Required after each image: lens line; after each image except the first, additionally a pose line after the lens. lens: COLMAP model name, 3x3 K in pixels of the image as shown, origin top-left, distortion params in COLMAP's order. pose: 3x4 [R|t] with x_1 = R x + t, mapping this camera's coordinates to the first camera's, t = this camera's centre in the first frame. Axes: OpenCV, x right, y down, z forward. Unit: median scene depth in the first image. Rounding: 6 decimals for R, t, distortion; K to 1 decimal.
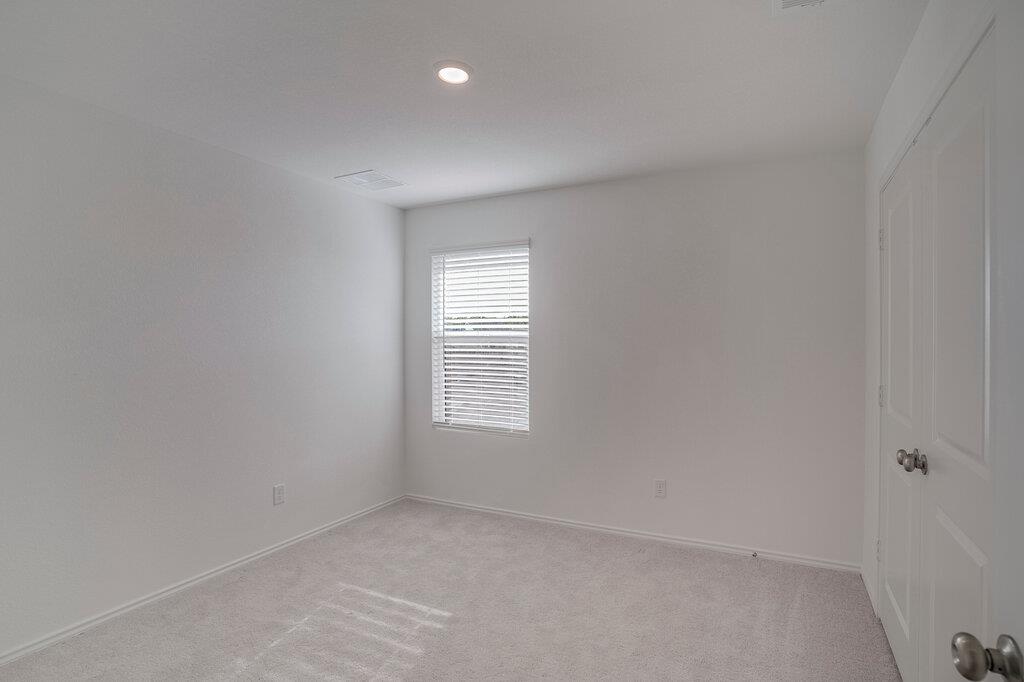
lens RADIAL K [[476.4, 0, 507.2], [0, 476.4, 343.5], [0, 0, 1]] dist [-0.002583, -0.000311]
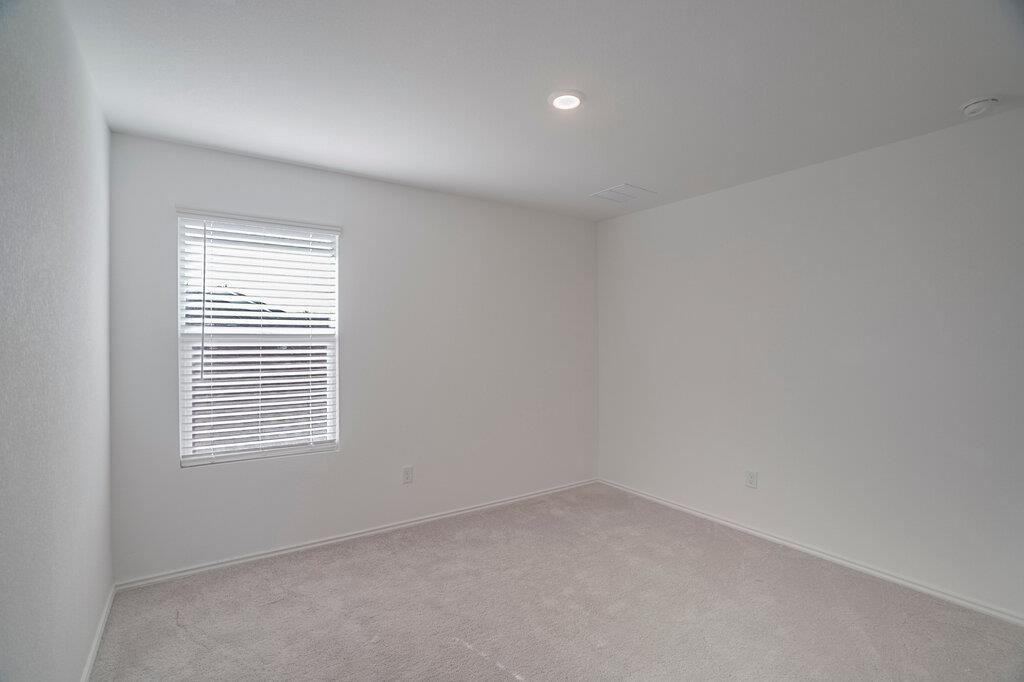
lens RADIAL K [[477.3, 0, 509.0], [0, 477.3, 336.9], [0, 0, 1]] dist [-0.001230, -0.000071]
pose [[0.525861, 0.004110, 0.850561, -0.524606], [0.007478, 0.999927, -0.009455, -0.000042], [-0.850538, 0.011333, 0.525792, 0.247986]]
